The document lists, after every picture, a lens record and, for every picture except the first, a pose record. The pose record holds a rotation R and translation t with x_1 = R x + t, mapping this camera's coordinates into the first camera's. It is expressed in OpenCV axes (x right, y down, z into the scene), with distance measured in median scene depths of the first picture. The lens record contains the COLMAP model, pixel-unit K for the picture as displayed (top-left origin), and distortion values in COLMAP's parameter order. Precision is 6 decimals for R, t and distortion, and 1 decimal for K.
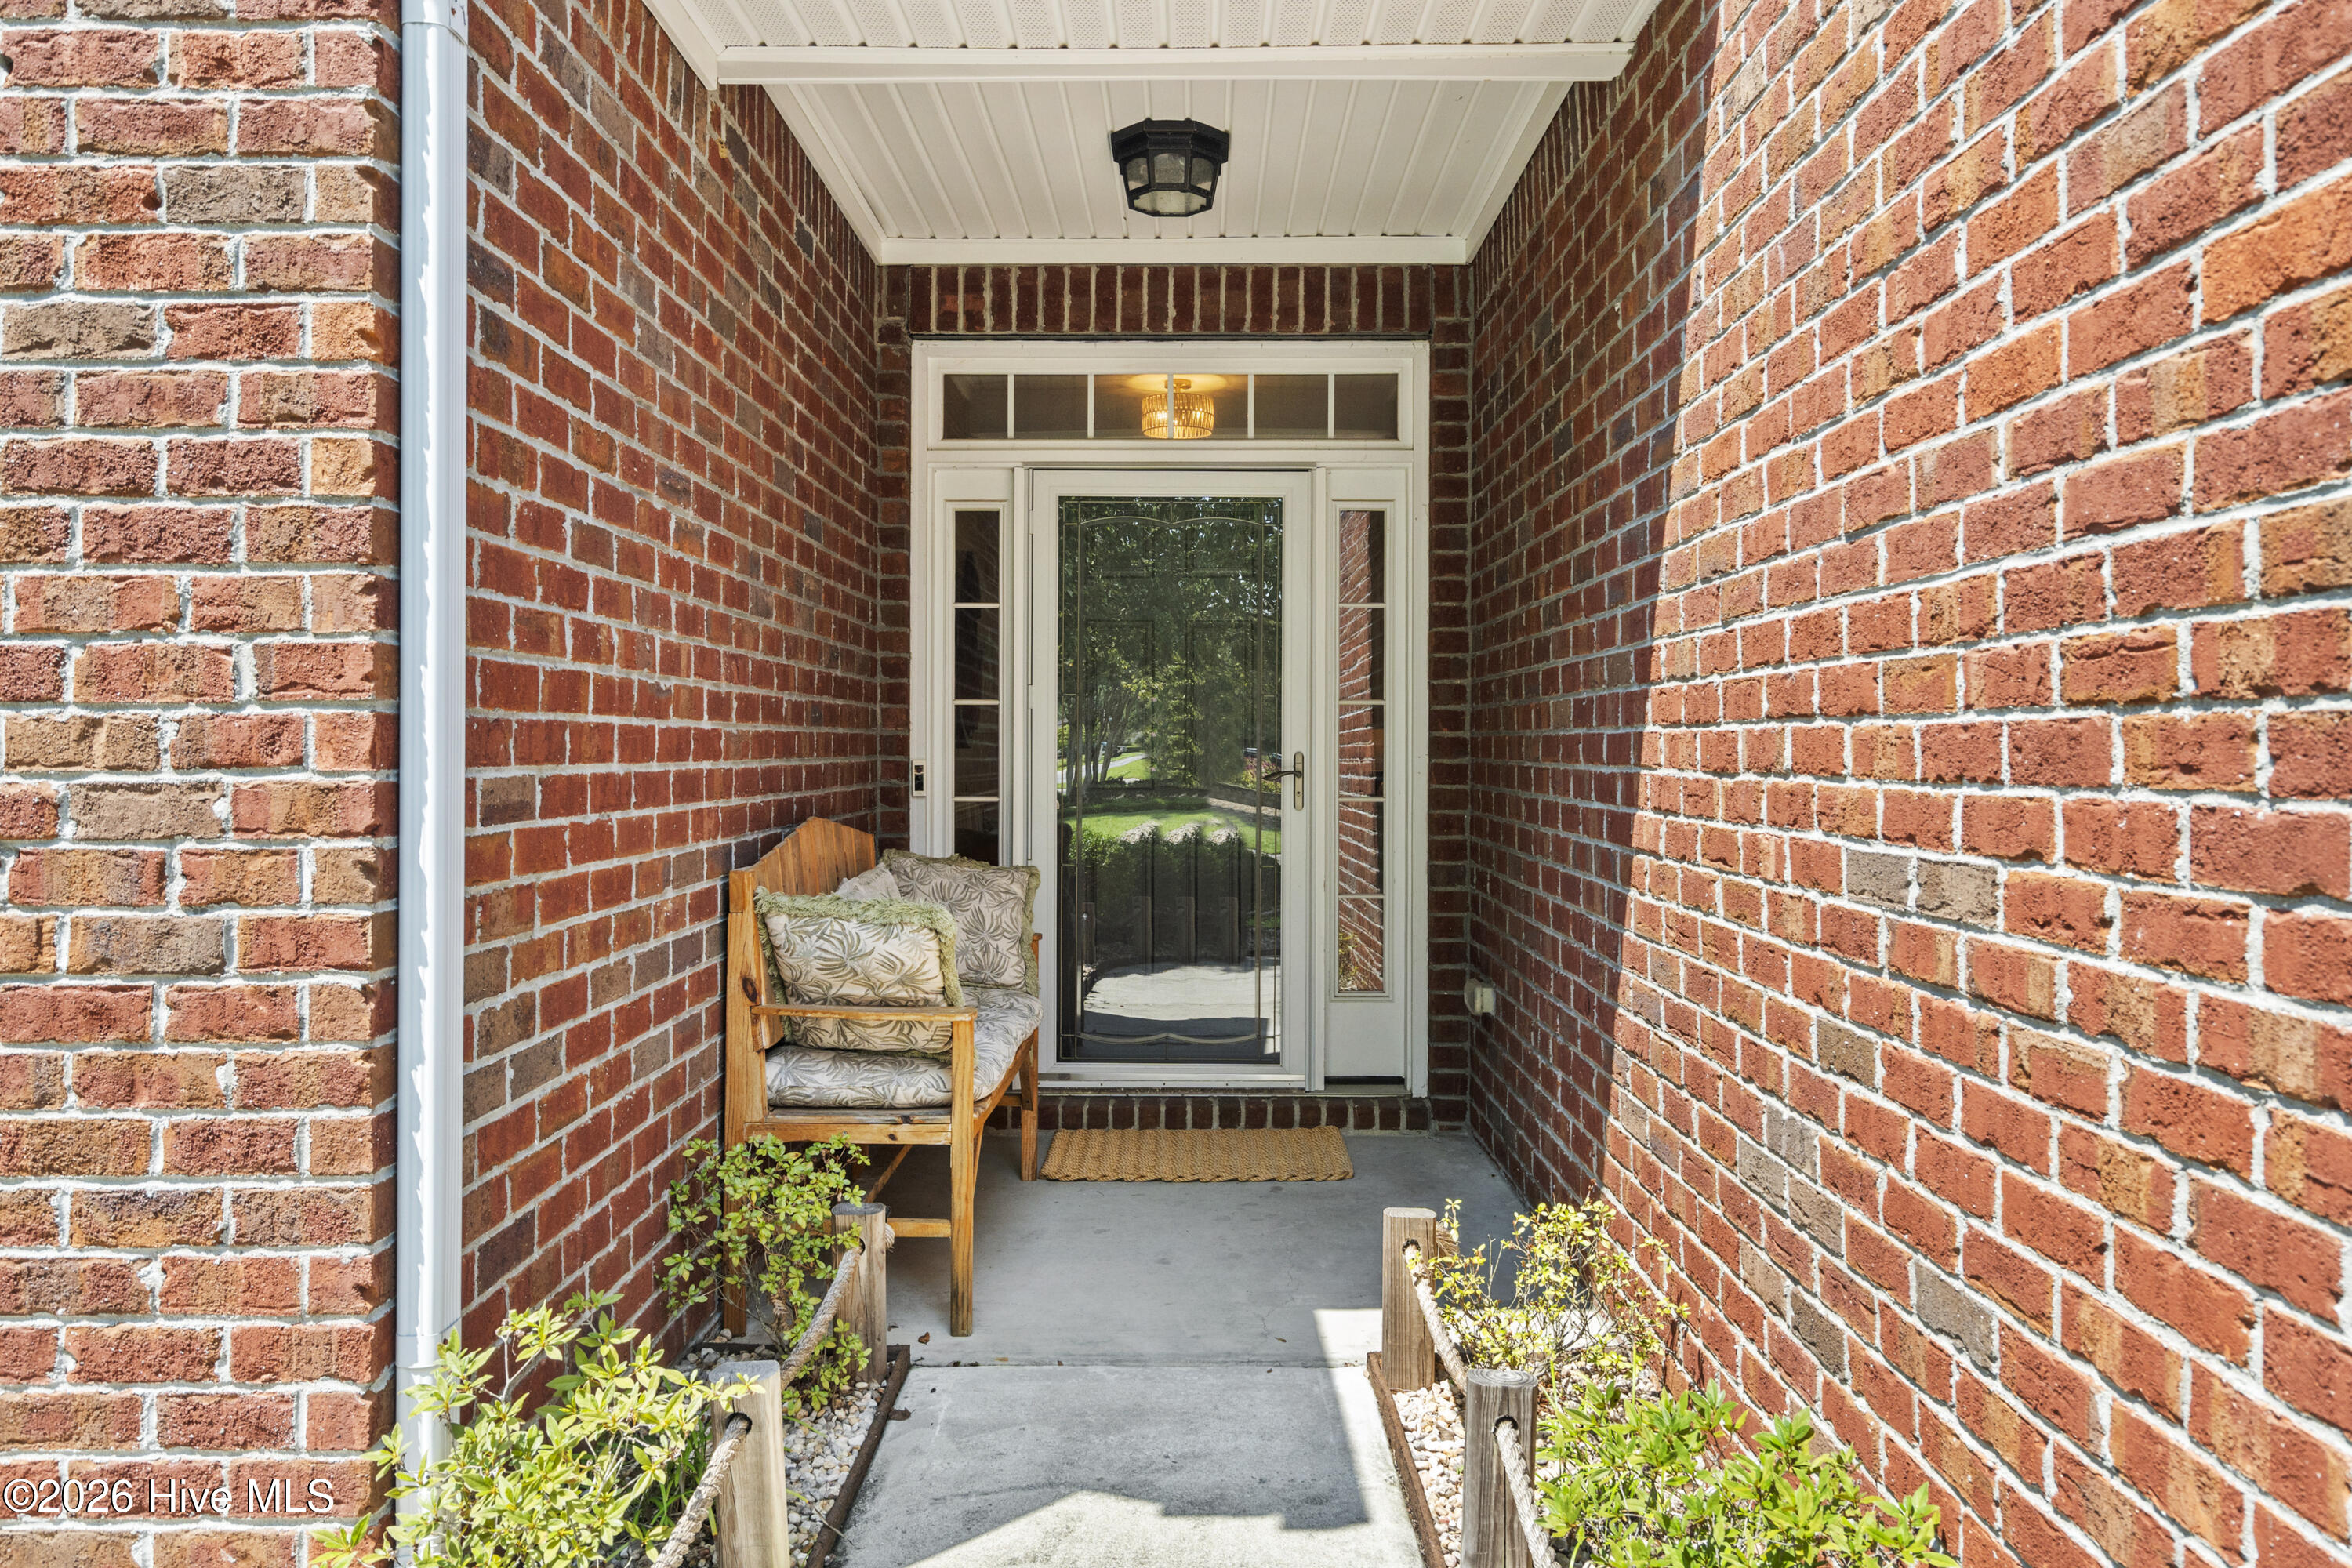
lens RADIAL K [[1651.5, 0, 1173.1], [0, 1651.5, 776.5], [0, 0, 1]] dist [0.008657, 0.000471]
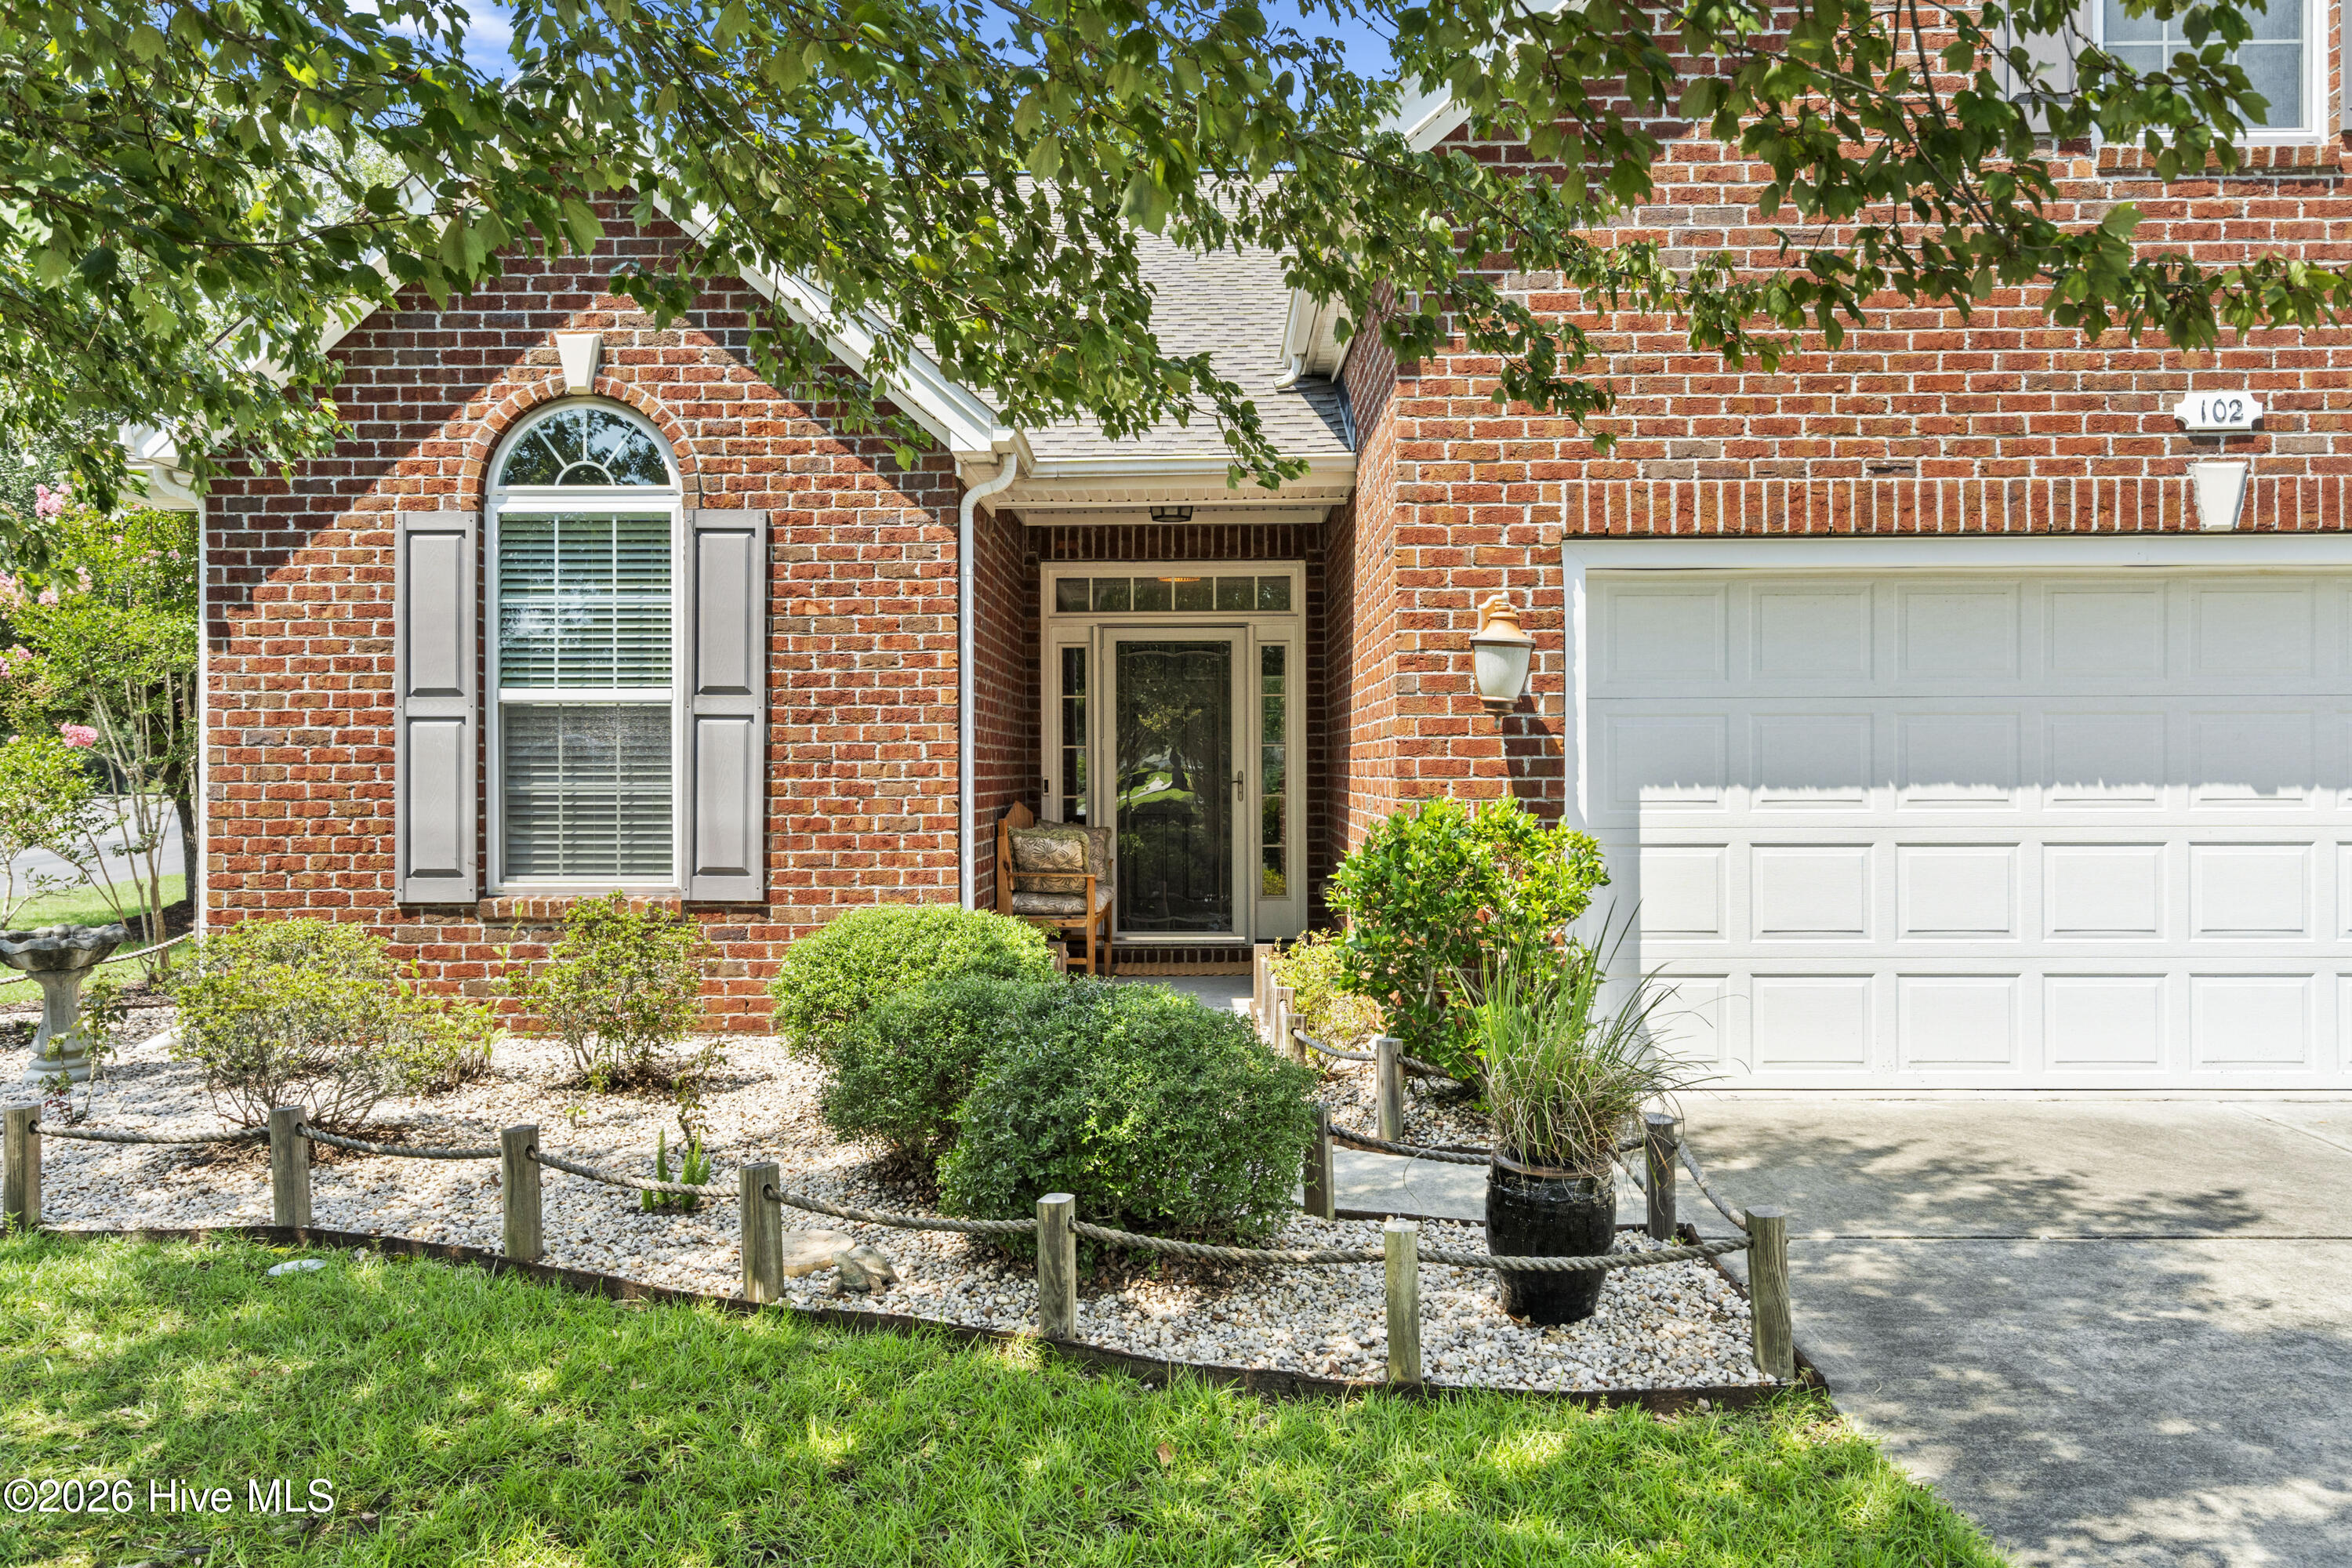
lens RADIAL K [[1942.2, 0, 1178.4], [0, 1942.2, 783.4], [0, 0, 1]] dist [0.005442, 0.000525]
pose [[0.999952, -0.007788, -0.005892, 0.016397], [0.007724, 0.999912, -0.010788, 0.023918], [0.005976, 0.010742, 0.999924, -1.300972]]
